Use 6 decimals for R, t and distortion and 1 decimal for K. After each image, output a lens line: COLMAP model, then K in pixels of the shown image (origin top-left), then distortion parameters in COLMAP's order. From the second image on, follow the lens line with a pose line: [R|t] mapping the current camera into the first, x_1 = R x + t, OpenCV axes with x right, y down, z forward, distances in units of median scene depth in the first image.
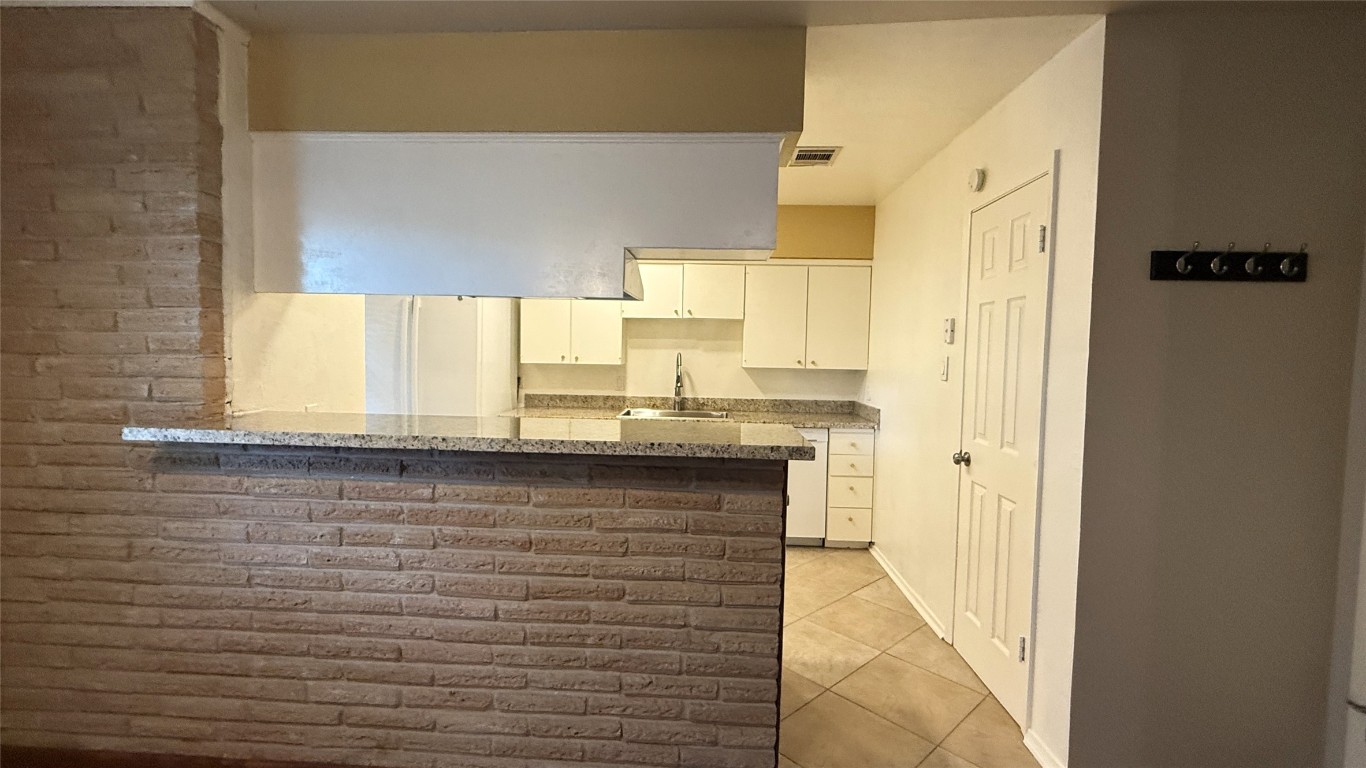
lens RADIAL K [[583.8, 0, 682.2], [0, 583.8, 378.1], [0, 0, 1]] dist [-0.000214, 0.000132]
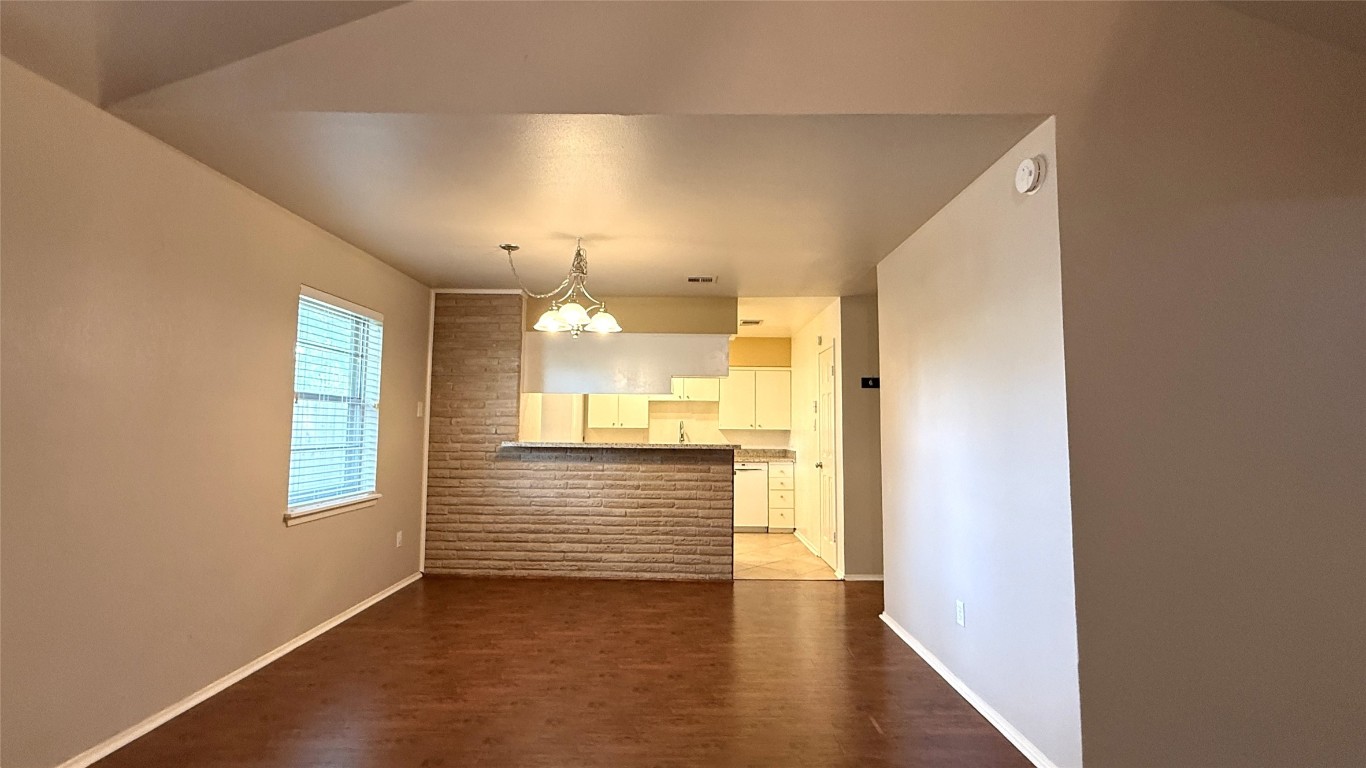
lens RADIAL K [[583.8, 0, 682.2], [0, 583.8, 378.1], [0, 0, 1]] dist [-0.000214, 0.000132]
pose [[0.999404, -0.004819, 0.034195, -0.142943], [0.009349, 0.990991, -0.133599, 0.140811], [-0.033243, 0.133839, 0.990445, -1.626477]]
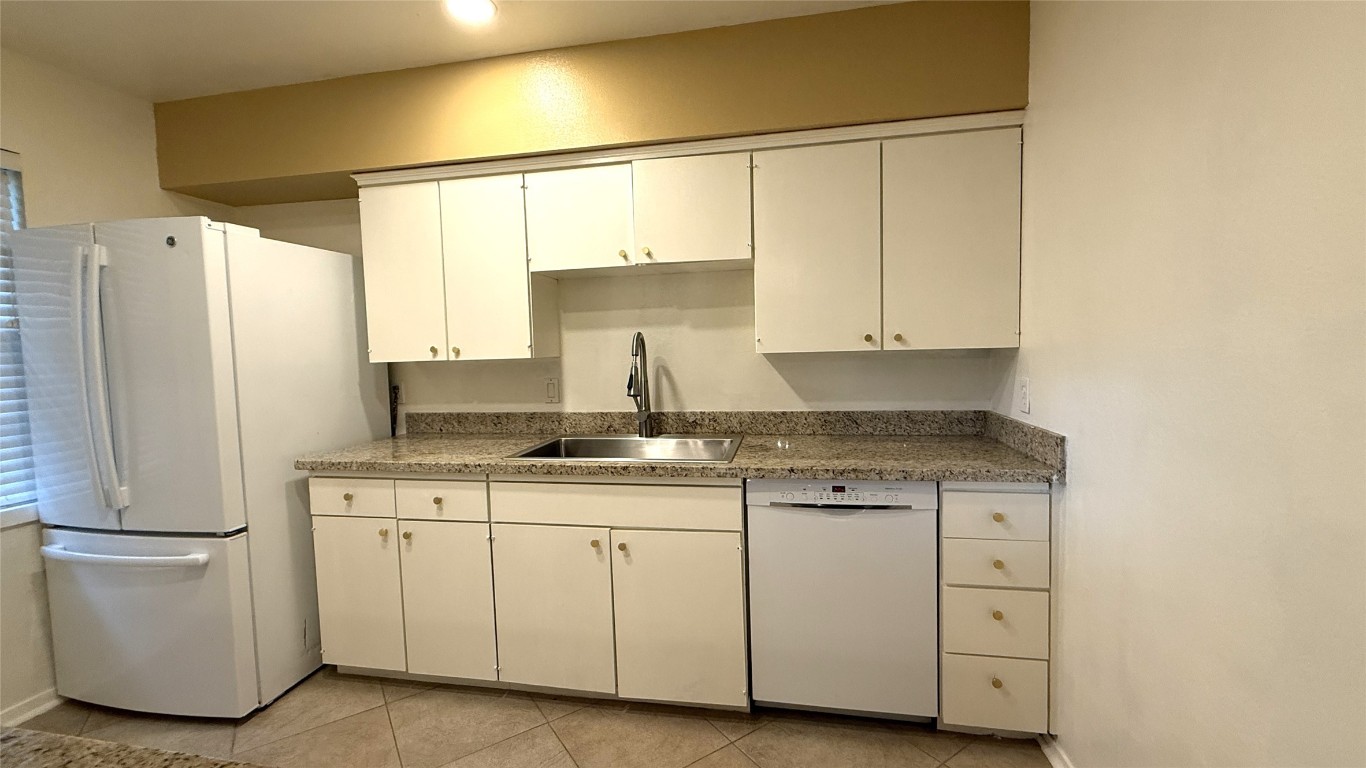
lens RADIAL K [[568.9, 0, 682.2], [0, 568.9, 381.0], [0, 0, 1]] dist [0.000027, 0.000452]
pose [[0.988094, -0.035833, -0.149622, 0.259044], [0.038254, 0.999179, 0.013336, -0.008516], [0.149021, -0.018901, 0.988653, 1.124692]]
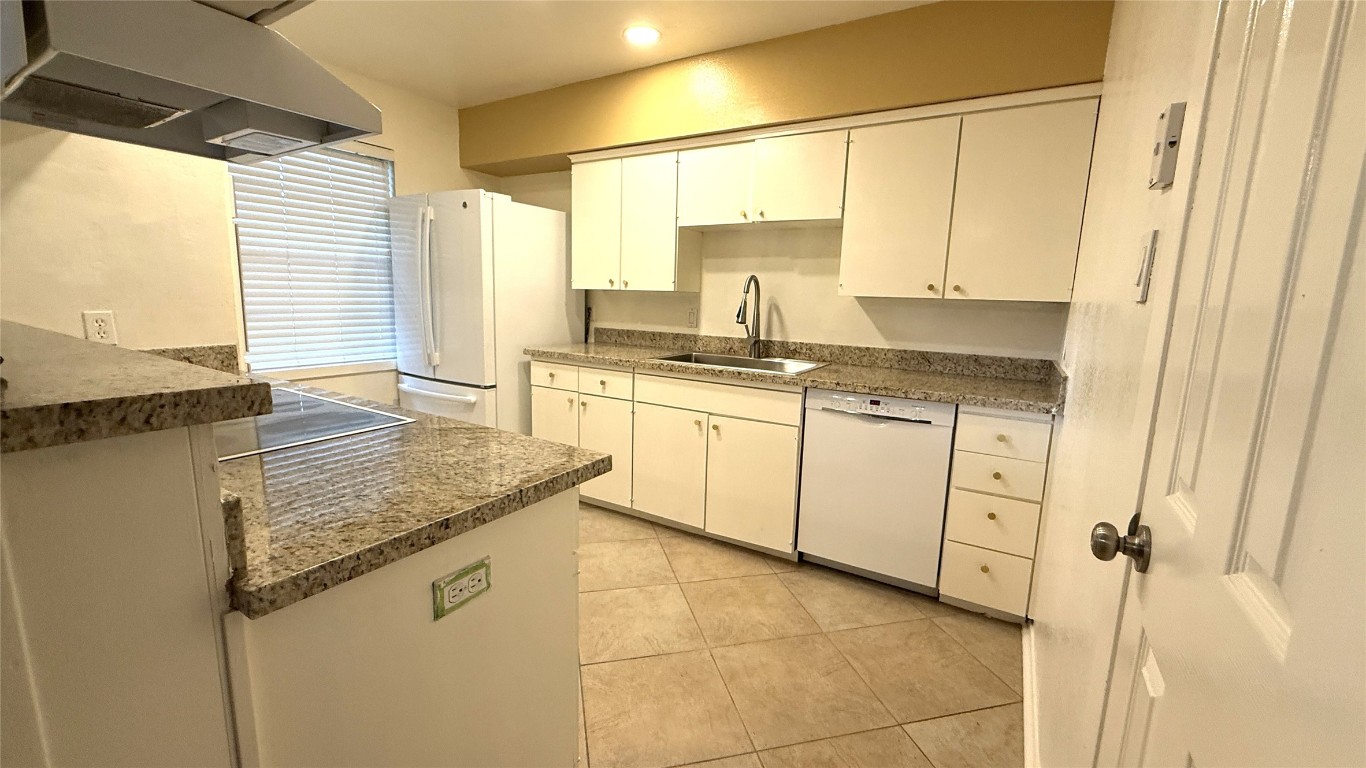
lens RADIAL K [[548.0, 0, 680.5], [0, 548.0, 380.0], [0, 0, 1]] dist [0.000226, 0.000014]
pose [[0.877859, 0.081485, -0.471936, 0.553337], [-0.036499, 0.993936, 0.103721, 0.038620], [0.477526, -0.073827, 0.875510, 0.869312]]
